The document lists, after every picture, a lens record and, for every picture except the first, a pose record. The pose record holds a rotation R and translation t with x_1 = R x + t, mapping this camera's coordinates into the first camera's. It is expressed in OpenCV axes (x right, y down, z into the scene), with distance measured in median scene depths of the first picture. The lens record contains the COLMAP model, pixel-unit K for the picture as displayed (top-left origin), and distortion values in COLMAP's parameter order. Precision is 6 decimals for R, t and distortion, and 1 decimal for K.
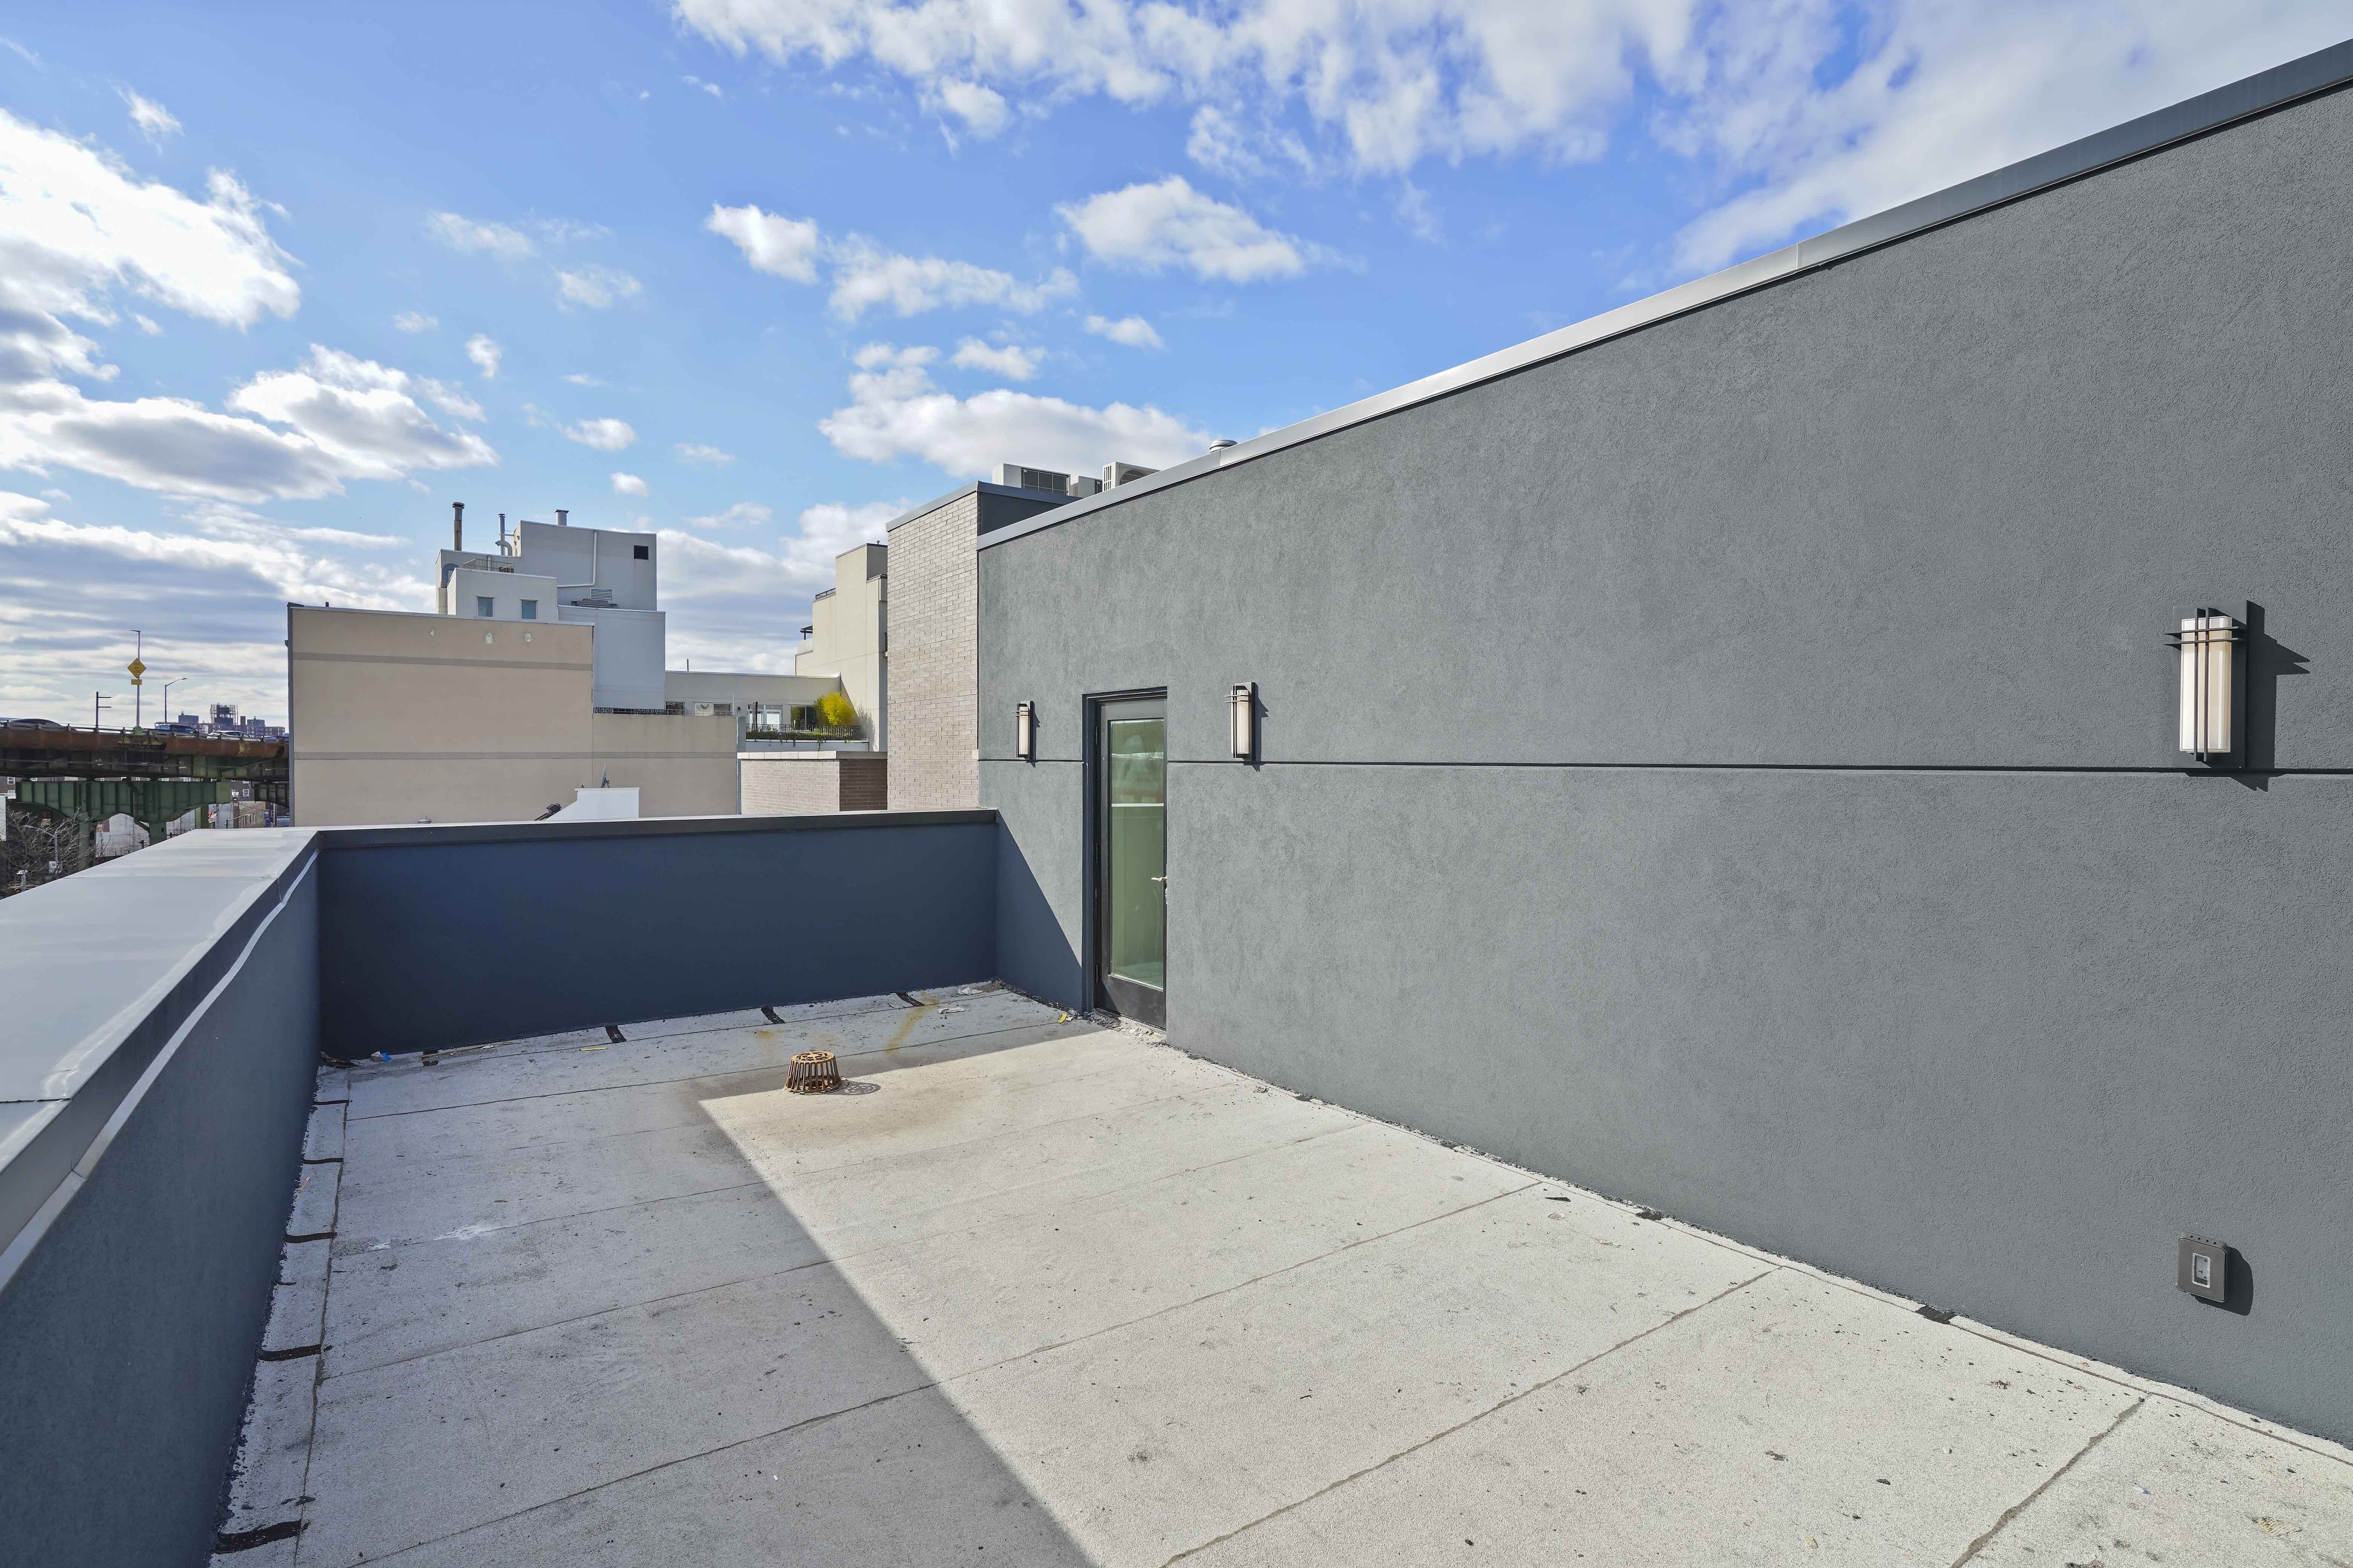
lens RADIAL K [[1142.3, 0, 1178.3], [0, 1142.3, 799.9], [0, 0, 1]] dist [-0.002449, 0.013853]
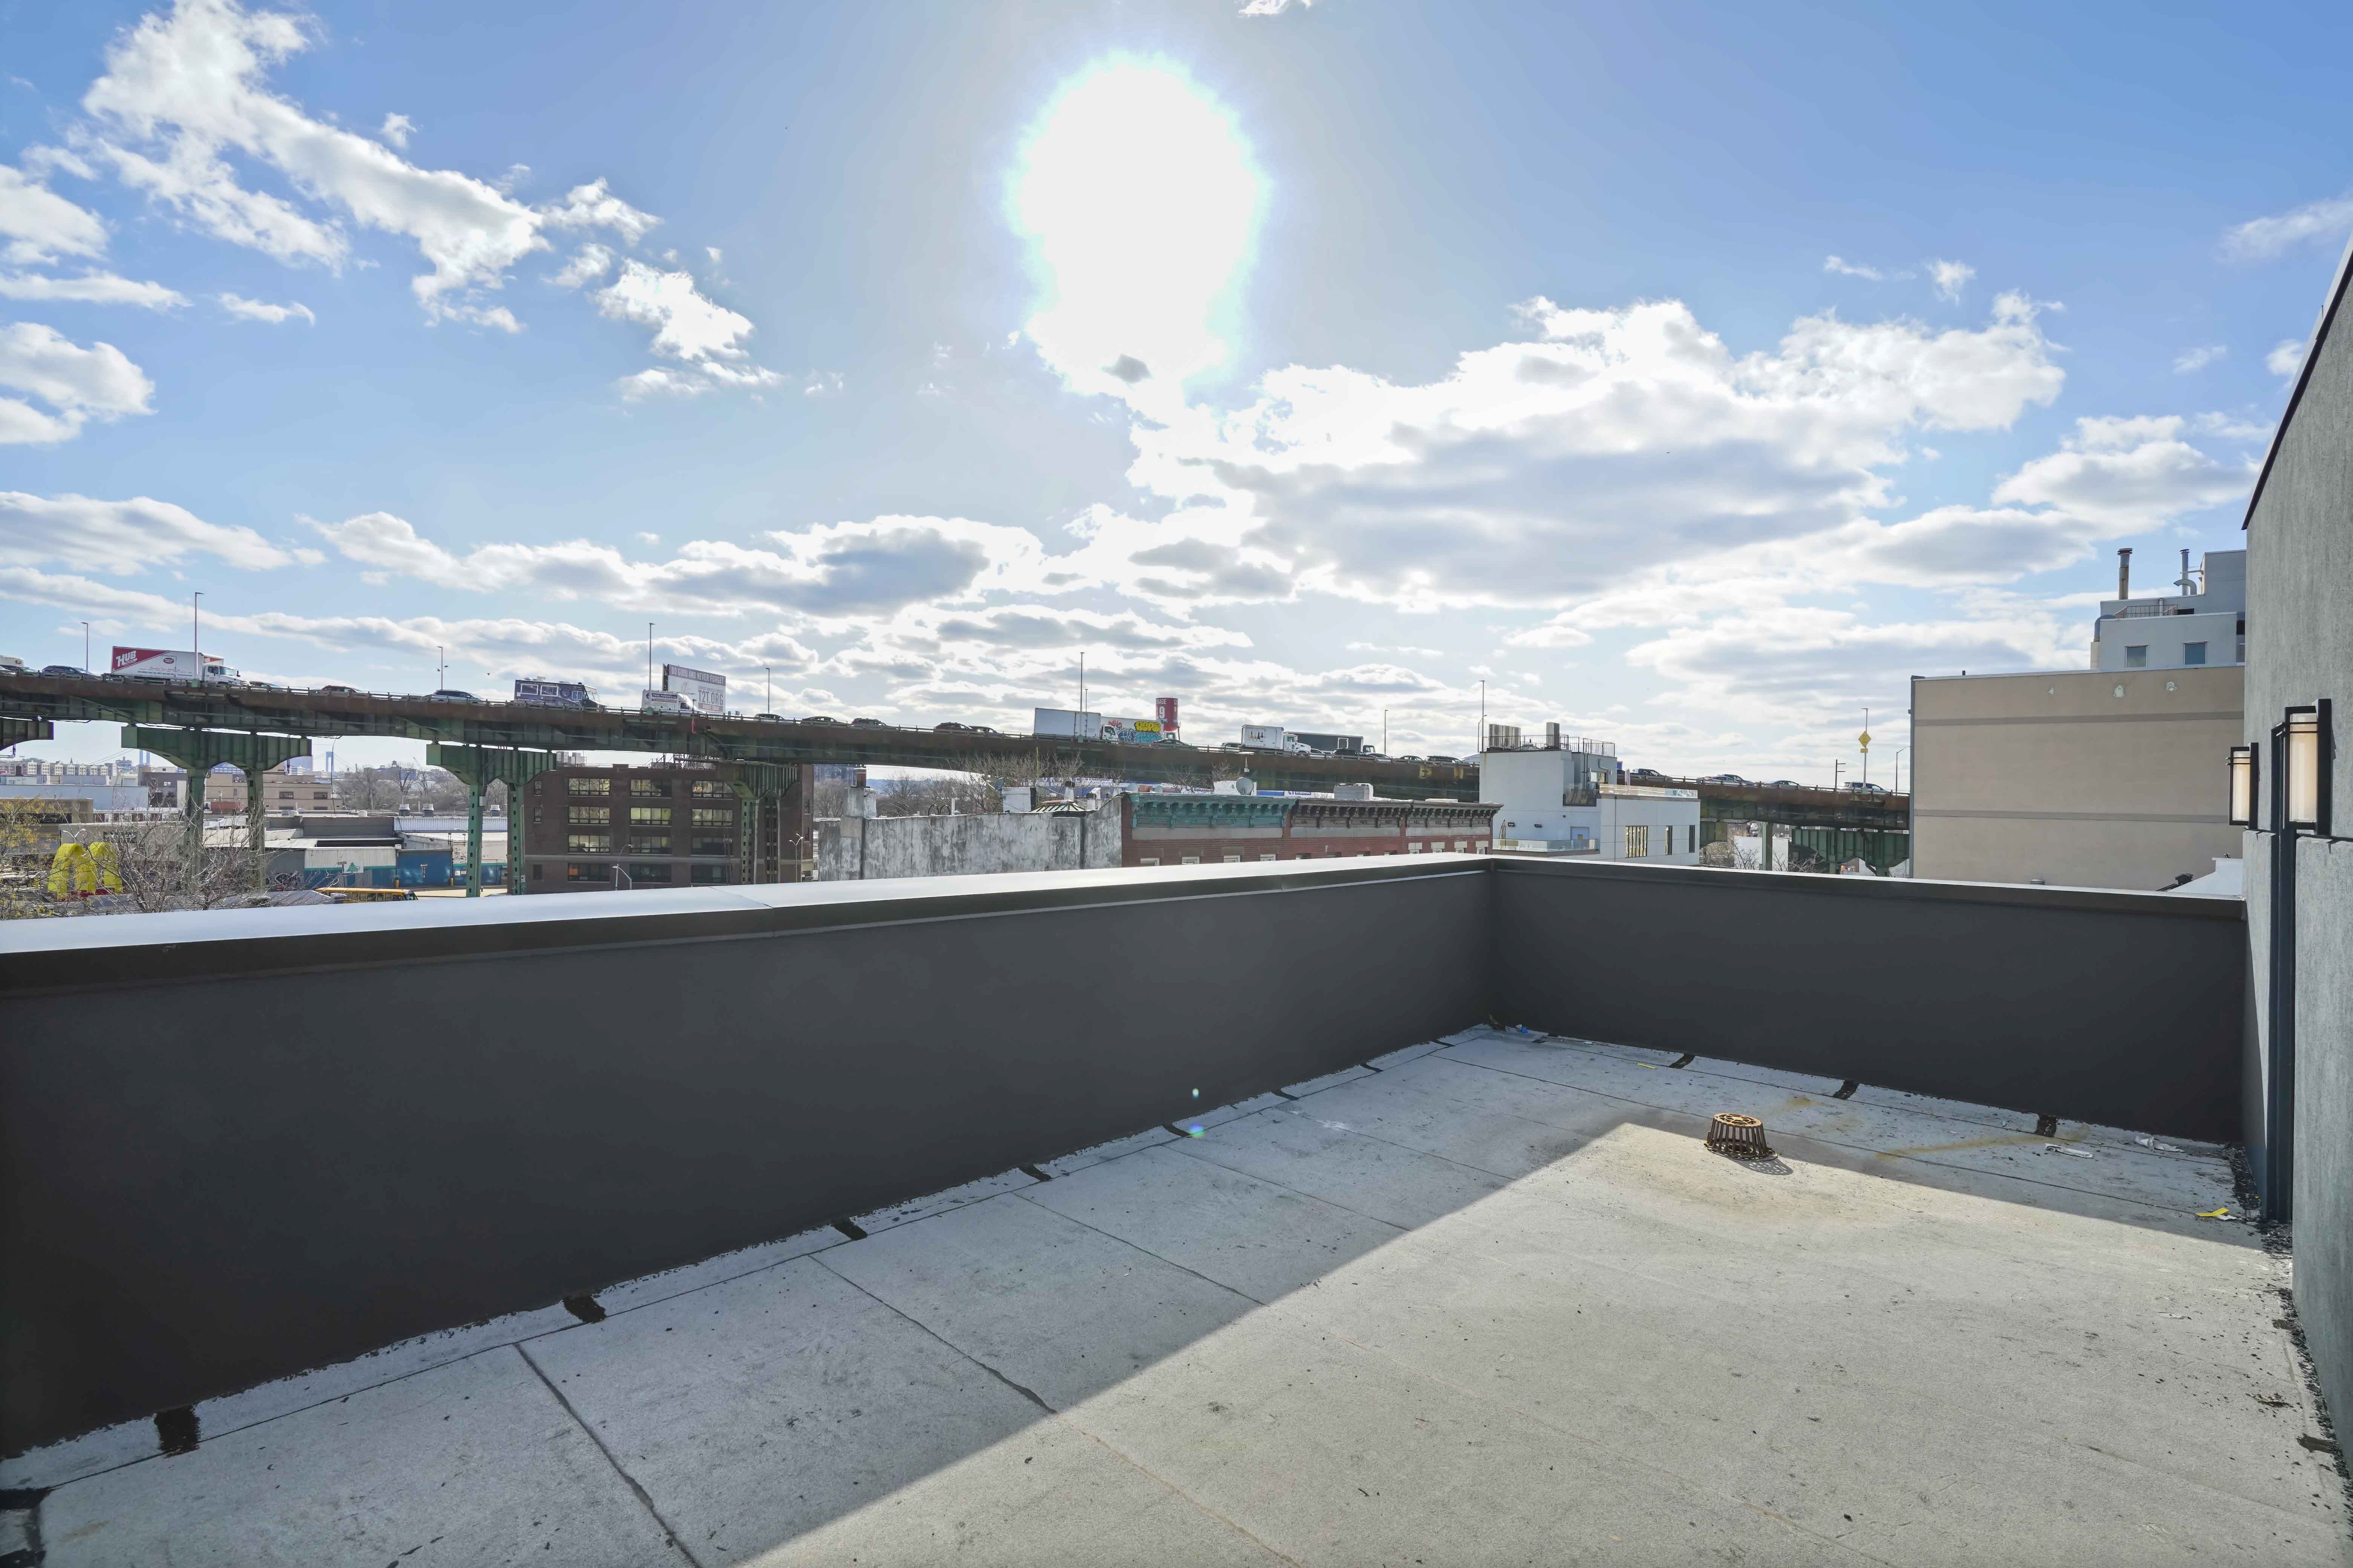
lens RADIAL K [[1089.2, 0, 1189.2], [0, 1089.2, 761.0], [0, 0, 1]] dist [-0.003510, 0.009438]
pose [[0.241716, -0.025925, -0.970001, 0.086160], [-0.059091, 0.997394, -0.041383, -0.002550], [0.968546, 0.067322, 0.239554, 0.054900]]
